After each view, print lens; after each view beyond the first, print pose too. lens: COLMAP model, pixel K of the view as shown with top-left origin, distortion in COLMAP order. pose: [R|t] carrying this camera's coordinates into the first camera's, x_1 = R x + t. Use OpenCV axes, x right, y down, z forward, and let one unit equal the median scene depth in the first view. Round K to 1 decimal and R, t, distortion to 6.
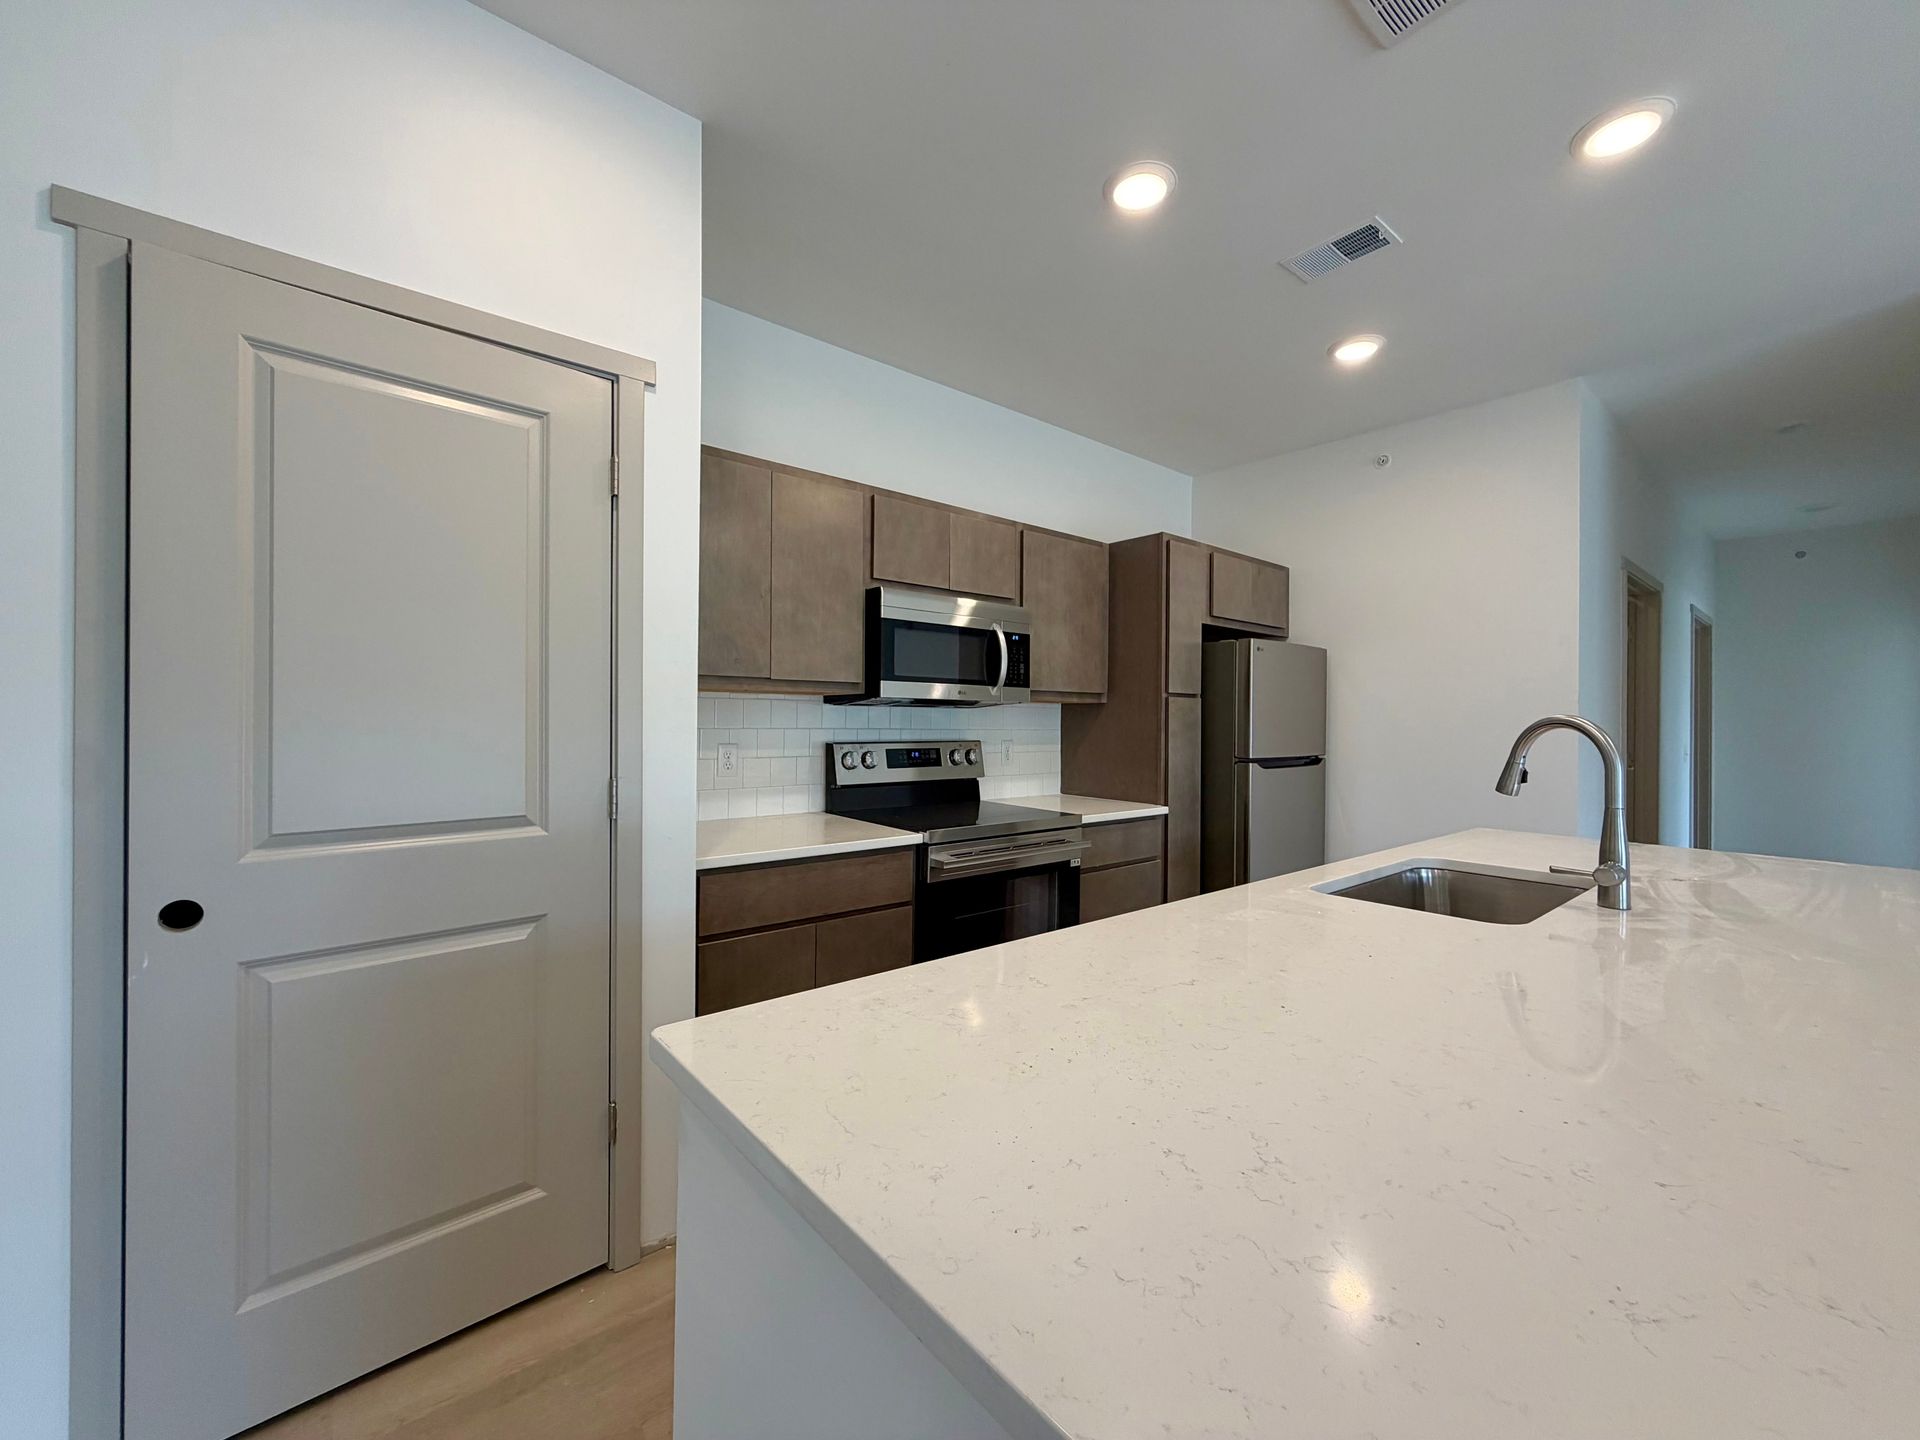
lens RADIAL K [[766.6, 0, 952.6], [0, 766.6, 718.3], [0, 0, 1]] dist [0.000216, -0.000125]
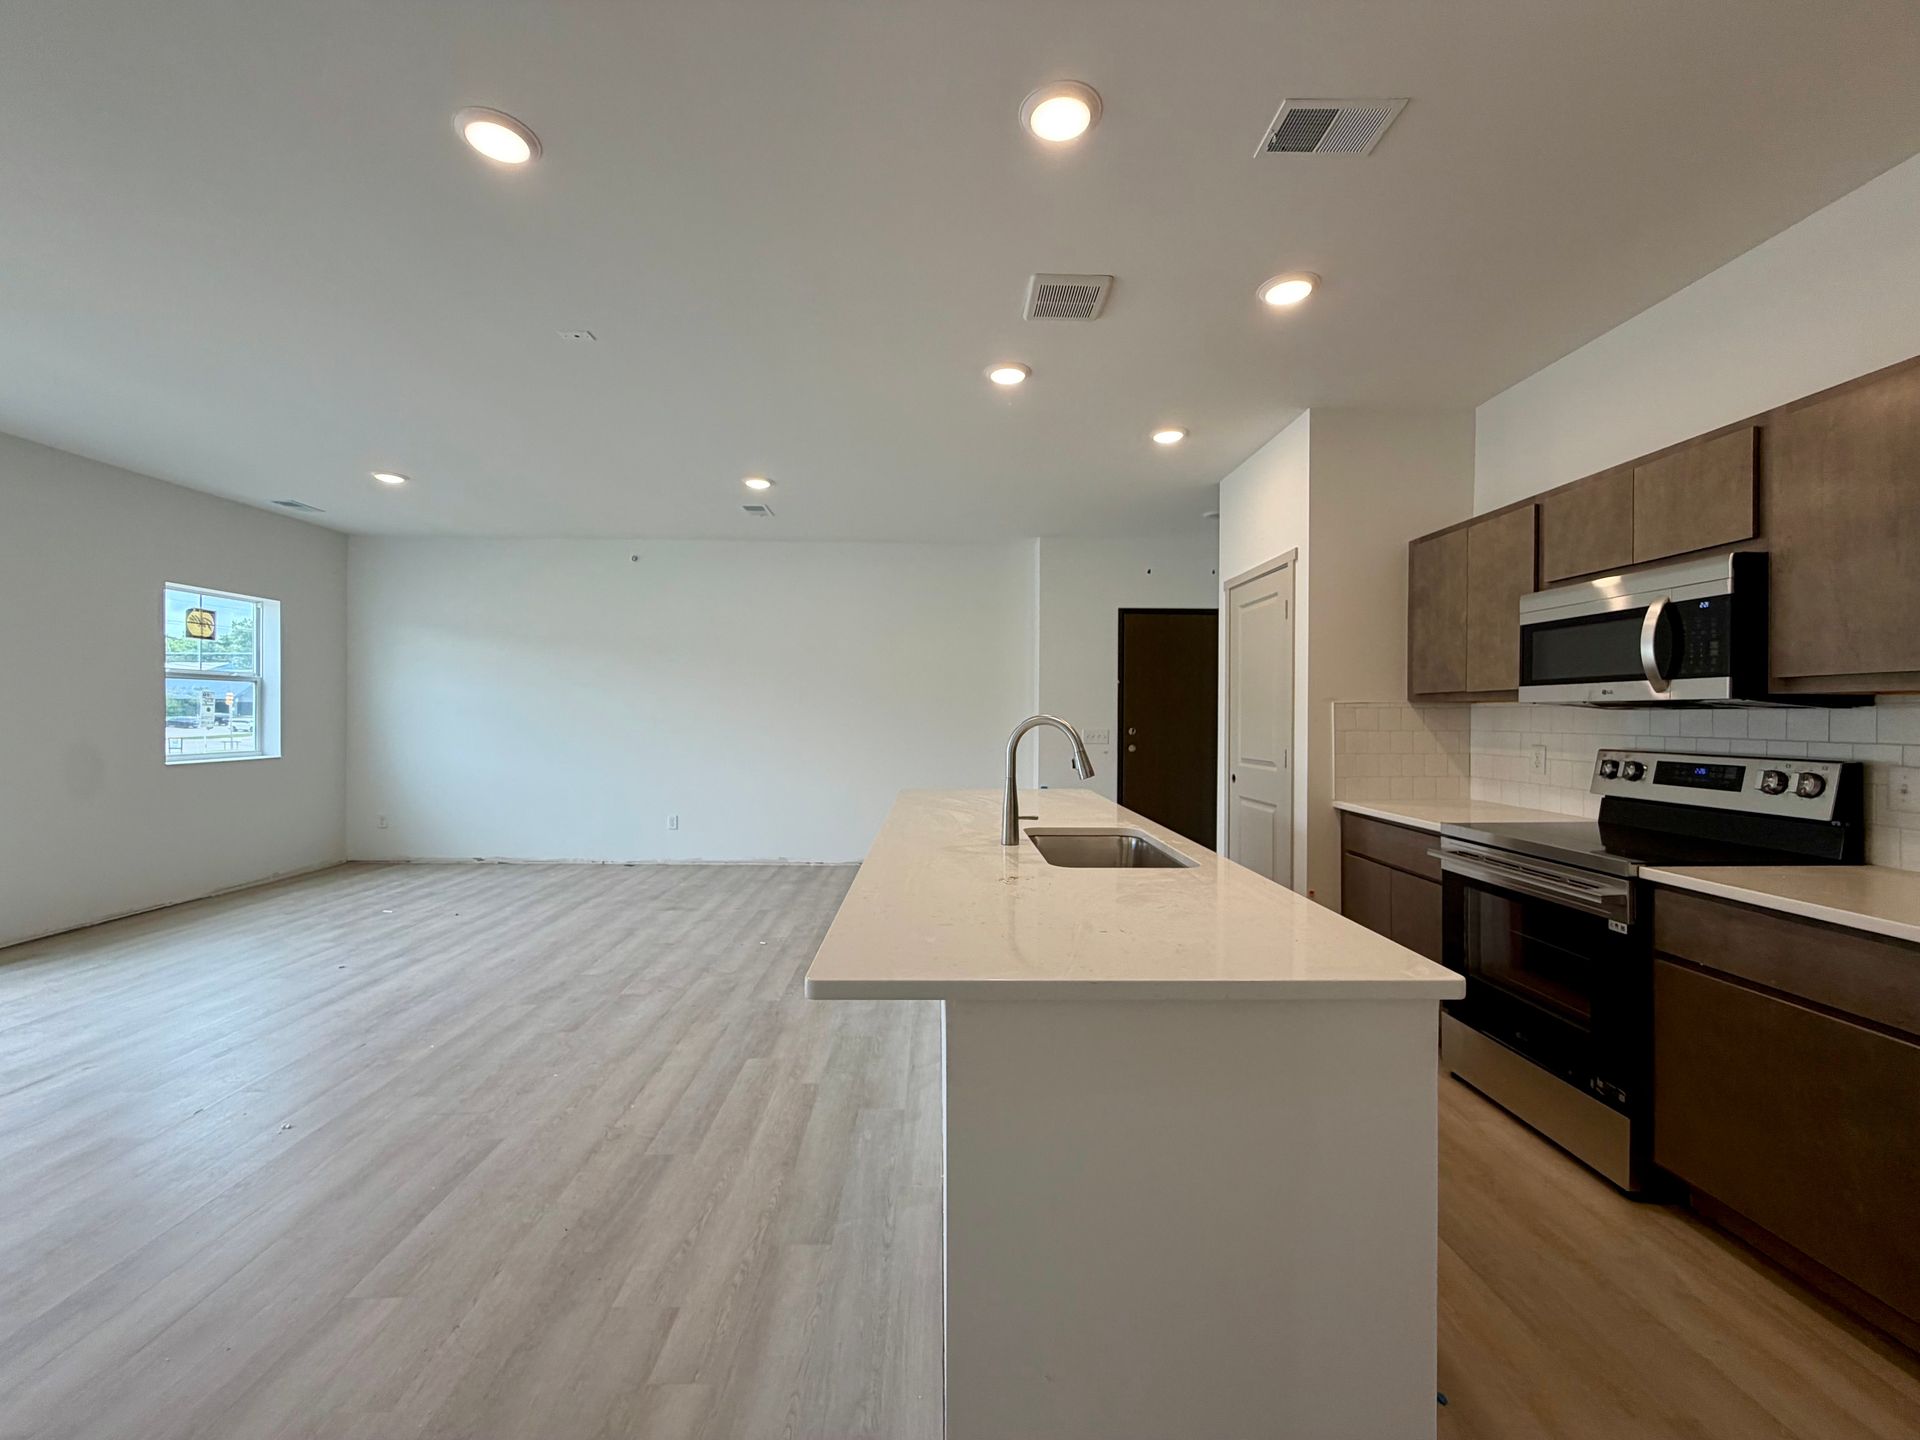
lens RADIAL K [[766.6, 0, 952.6], [0, 766.6, 718.3], [0, 0, 1]] dist [0.000216, -0.000125]
pose [[-0.623902, -0.010734, -0.781429, 1.078662], [-0.010830, 0.999928, -0.005088, 0.006577], [0.781428, 0.005288, -0.623973, 0.945262]]
